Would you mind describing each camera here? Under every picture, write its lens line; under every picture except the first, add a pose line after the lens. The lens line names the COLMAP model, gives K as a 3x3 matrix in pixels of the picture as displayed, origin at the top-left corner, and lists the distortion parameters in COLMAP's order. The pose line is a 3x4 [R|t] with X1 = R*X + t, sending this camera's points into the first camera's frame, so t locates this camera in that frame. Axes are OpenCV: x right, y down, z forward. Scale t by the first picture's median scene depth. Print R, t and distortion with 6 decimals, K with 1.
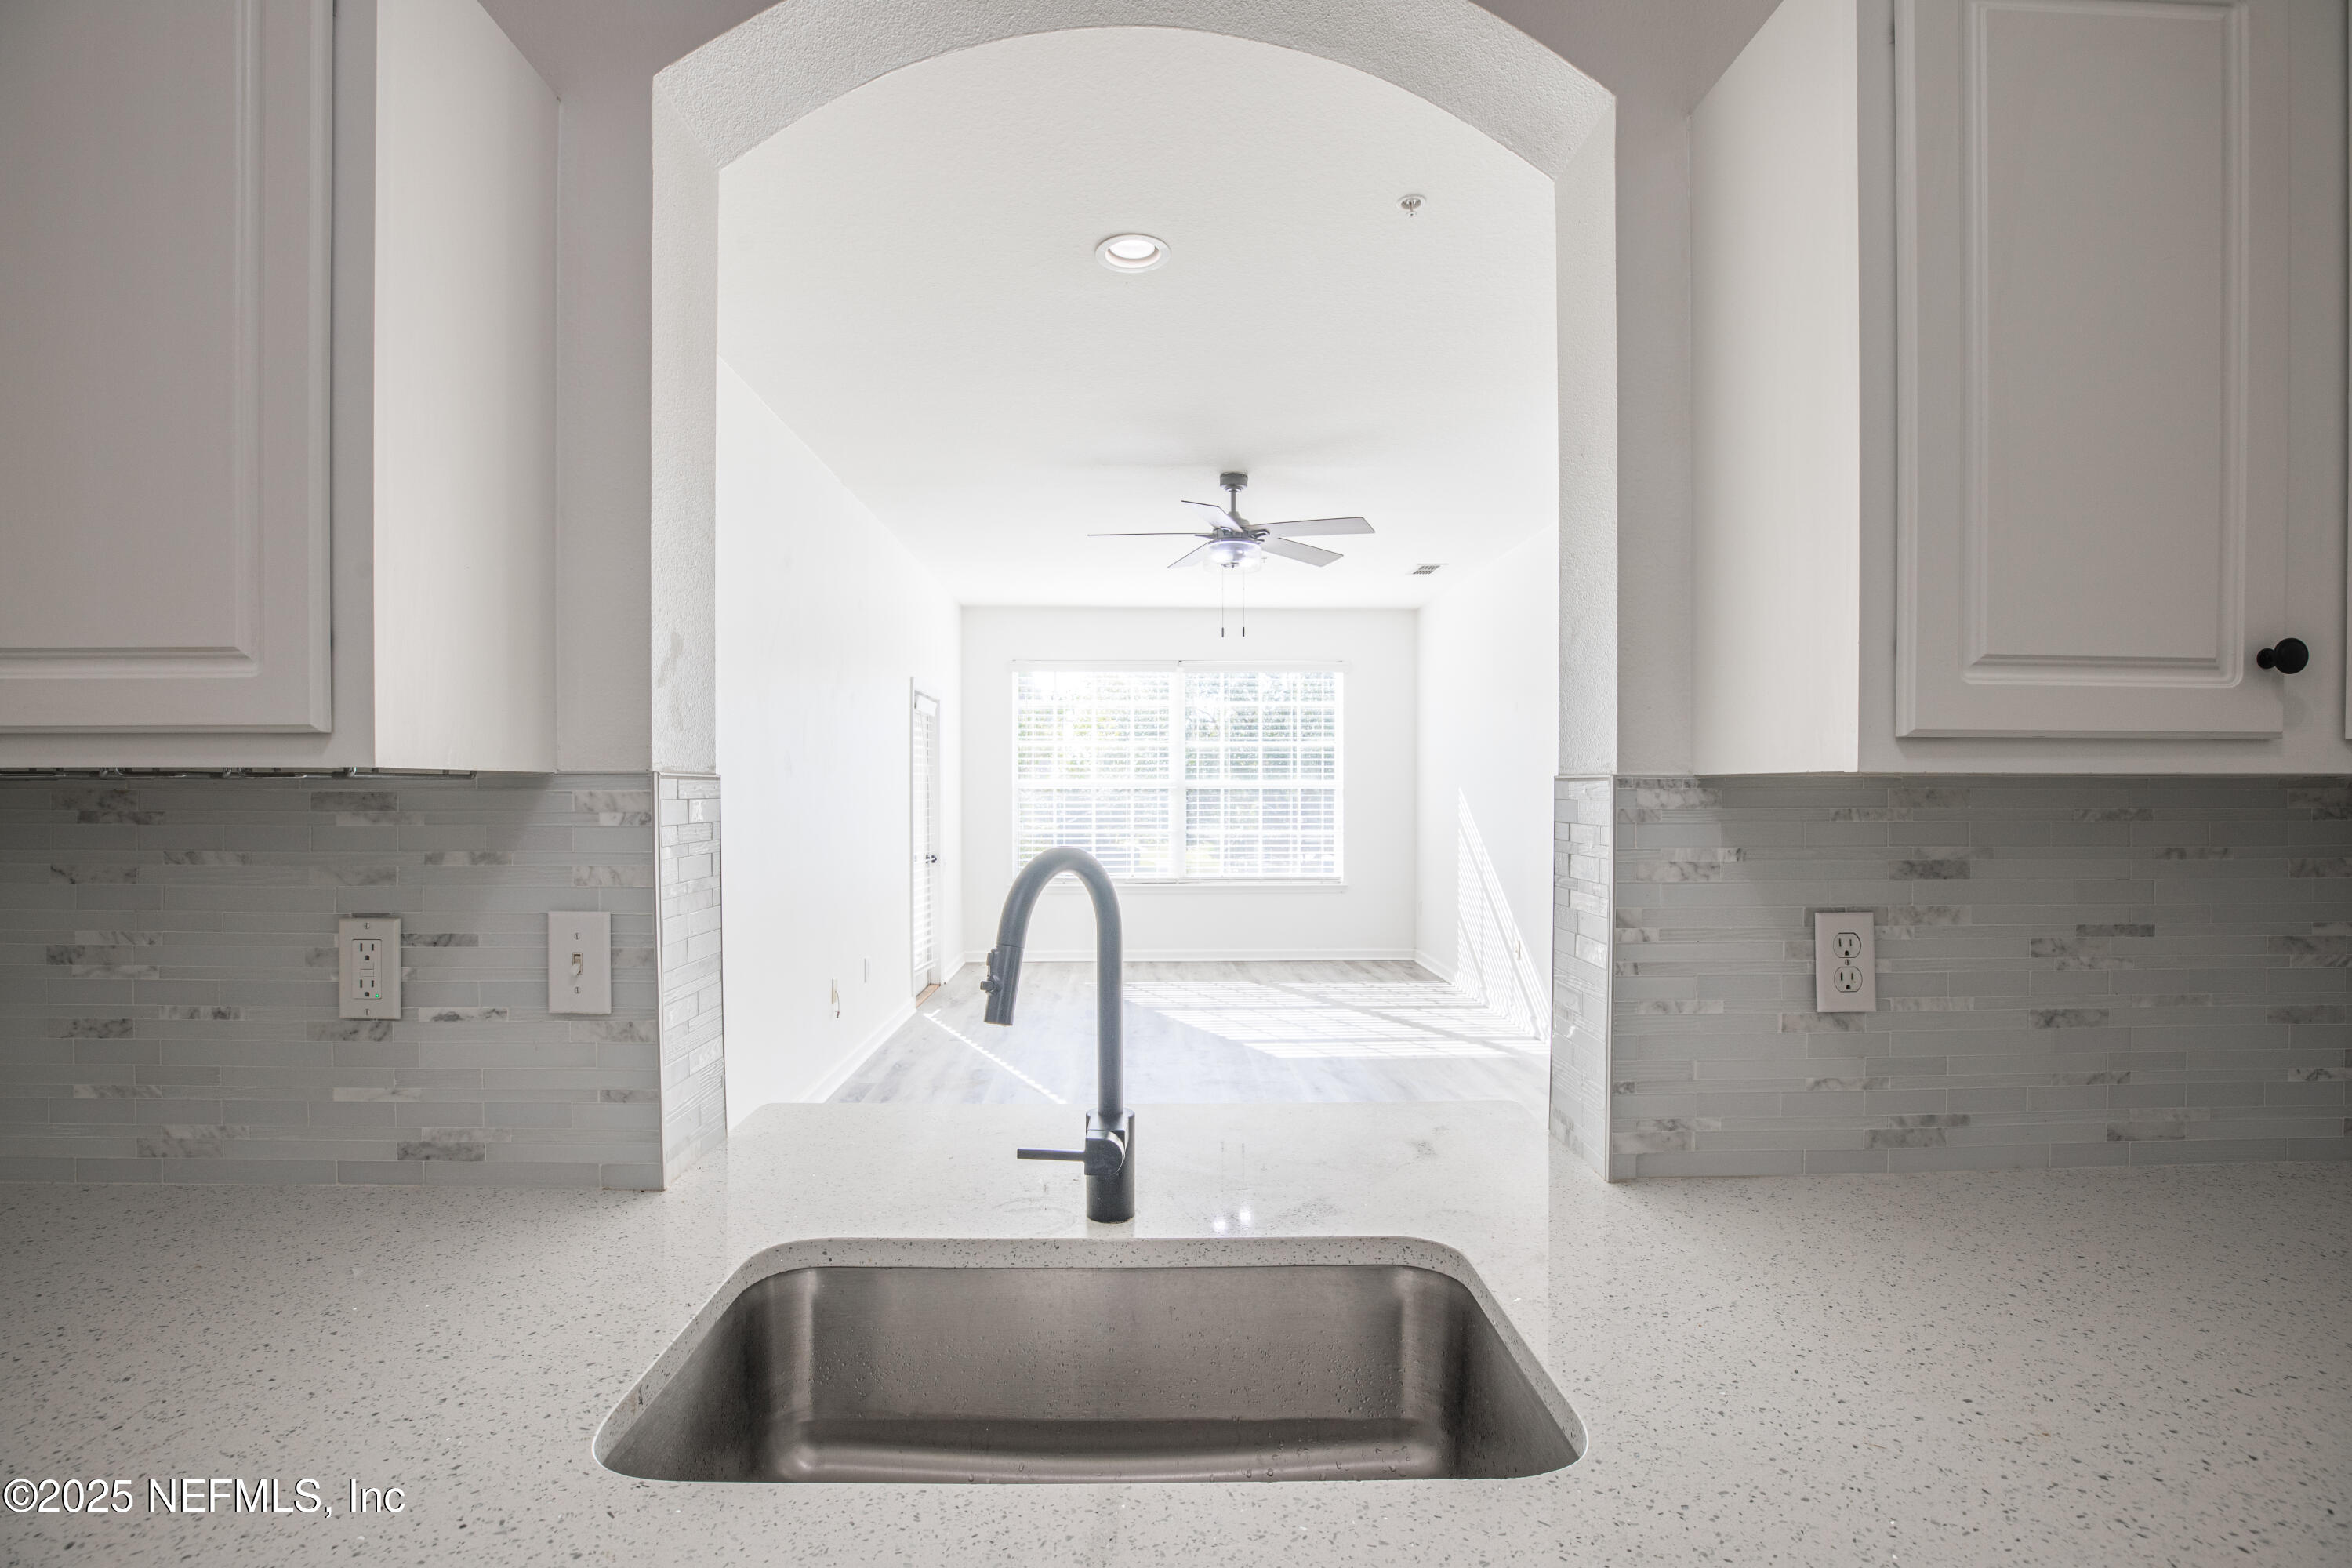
lens RADIAL K [[1153.0, 0, 1182.1], [0, 1153.0, 802.2], [0, 0, 1]] dist [-0.022097, 0.000327]
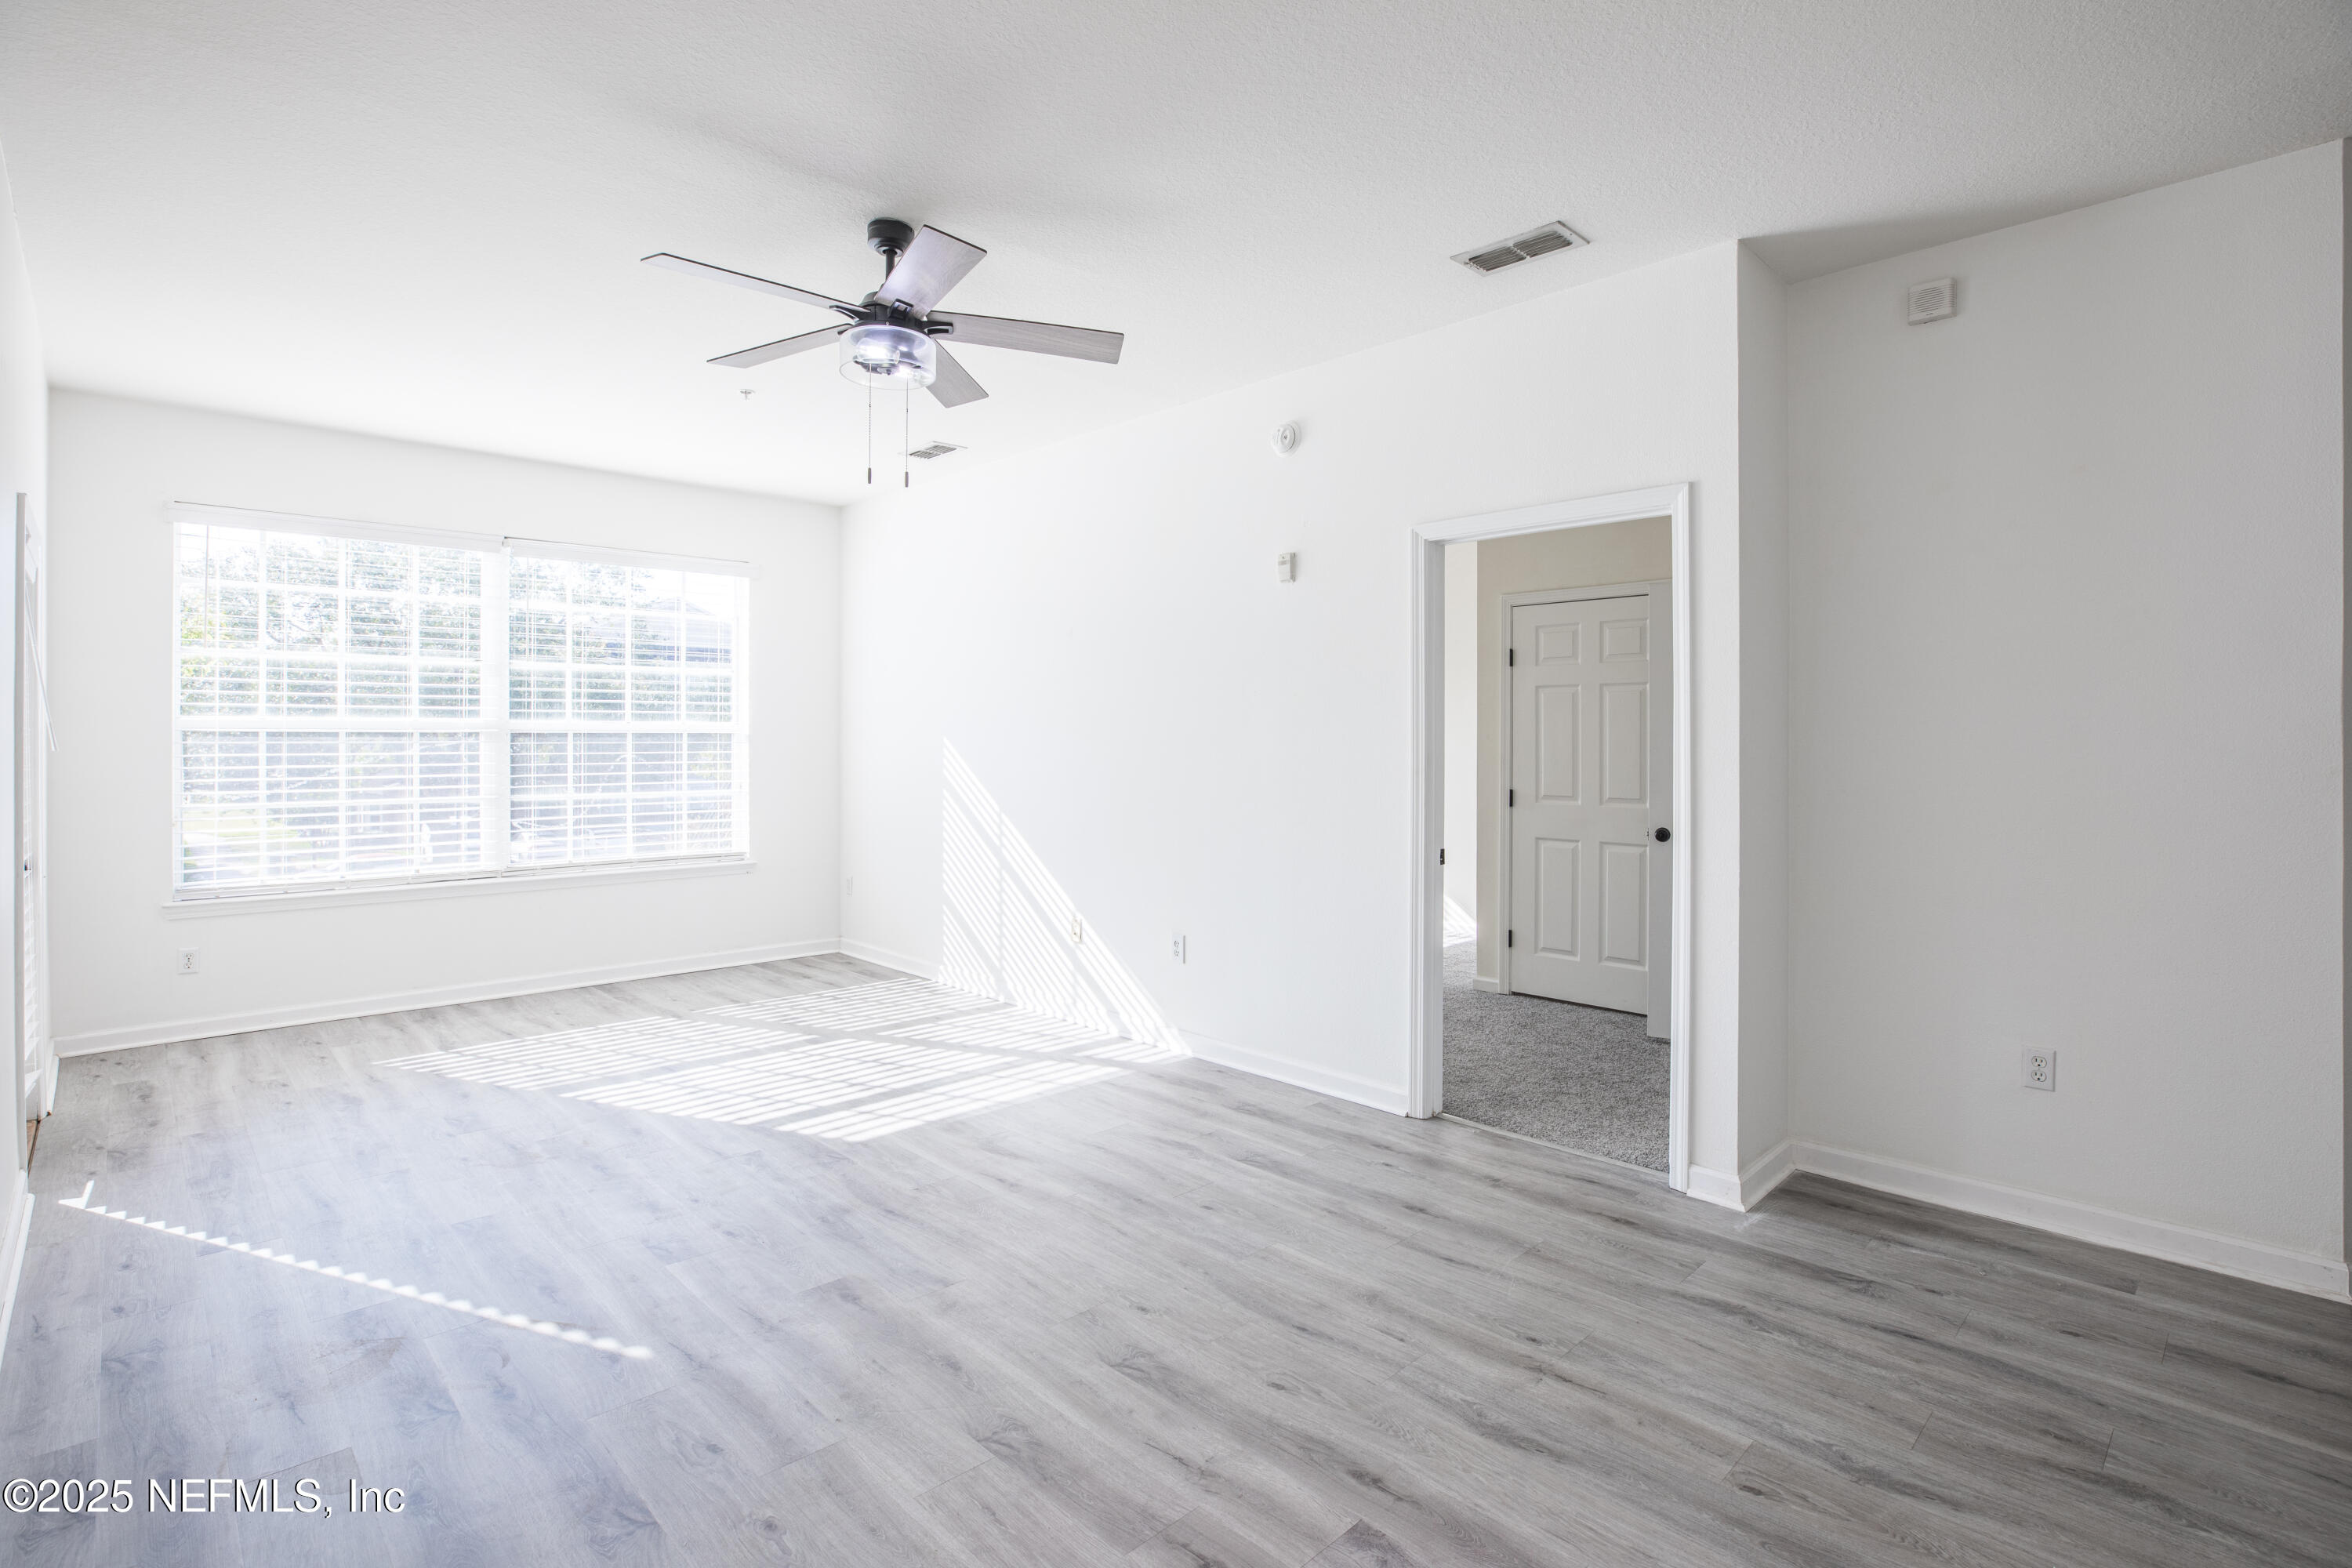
lens RADIAL K [[1159.3, 0, 1212.6], [0, 1159.3, 741.3], [0, 0, 1]] dist [-0.022139, 0.000447]
pose [[0.741939, -0.000304, 0.670467, -0.139505], [0.004723, 0.999977, -0.004773, -0.001725], [-0.670451, 0.006708, 0.741924, 0.246309]]
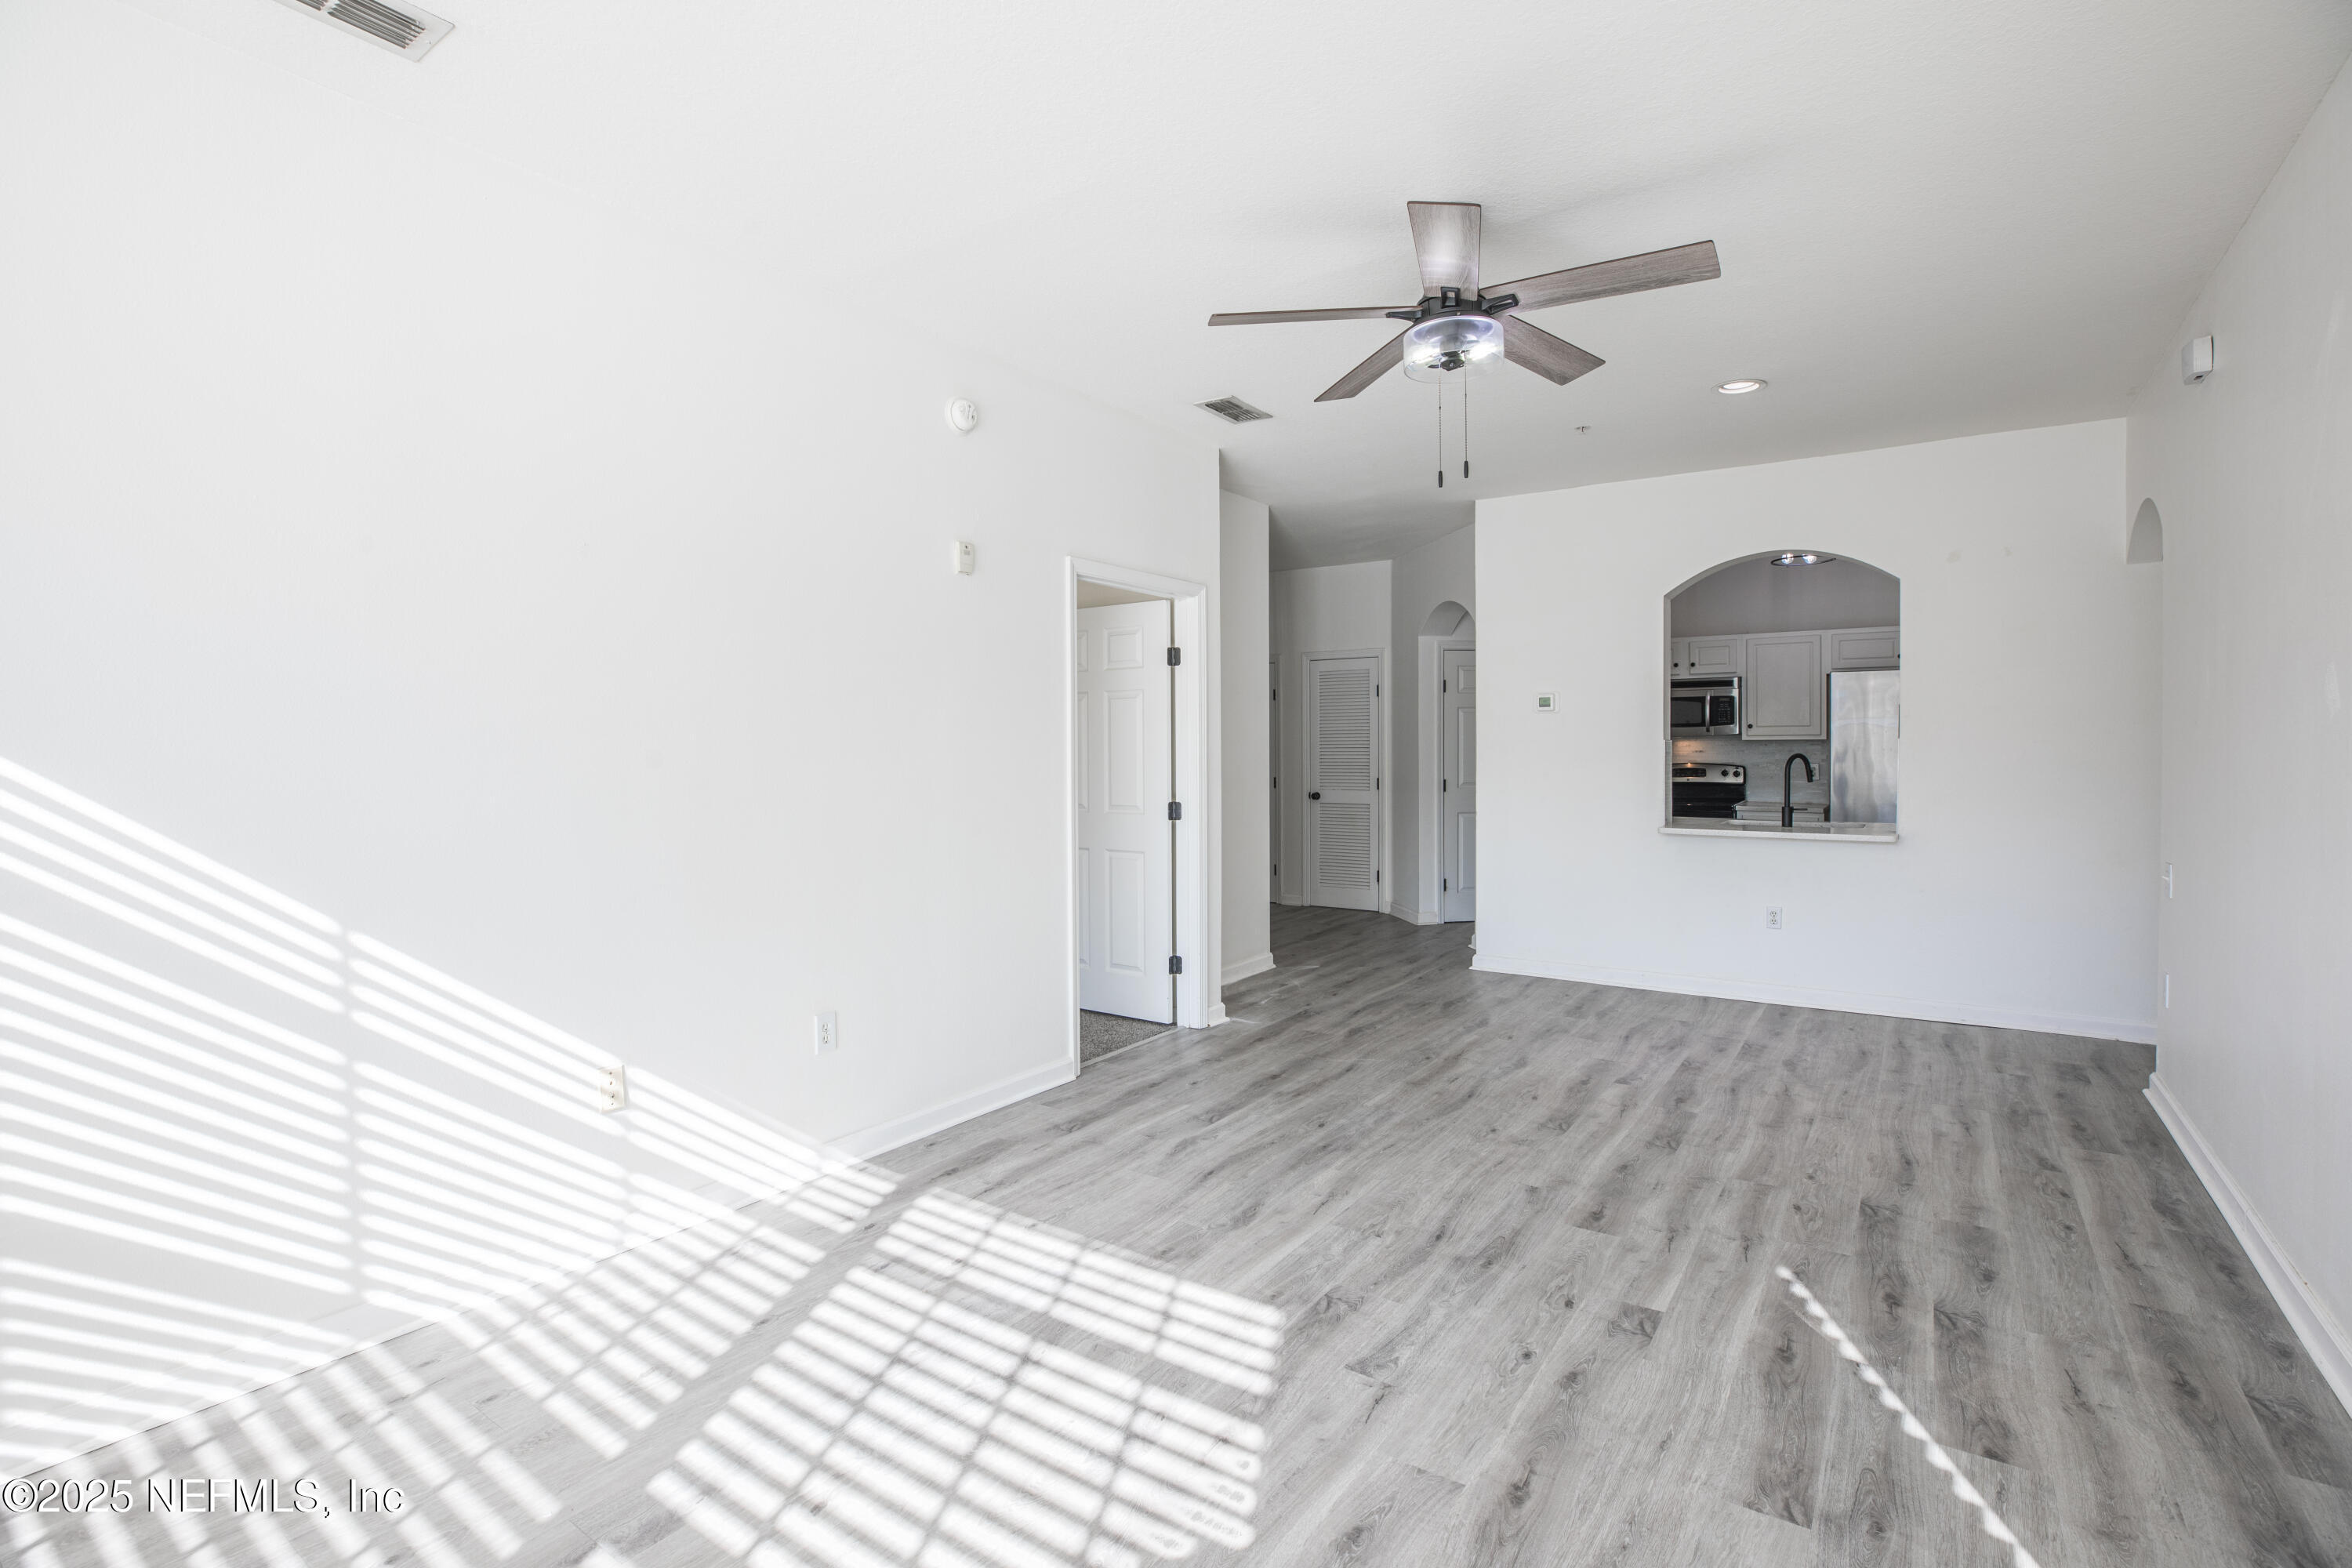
lens RADIAL K [[1087.5, 0, 1176.0], [0, 1087.5, 784.0], [0, 0, 1]] dist [-0.002022, -0.000296]
pose [[-0.804666, -0.022259, 0.593310, -0.100708], [-0.000638, 0.999329, 0.036627, -0.005669], [-0.593727, 0.029094, -0.804140, 0.888010]]
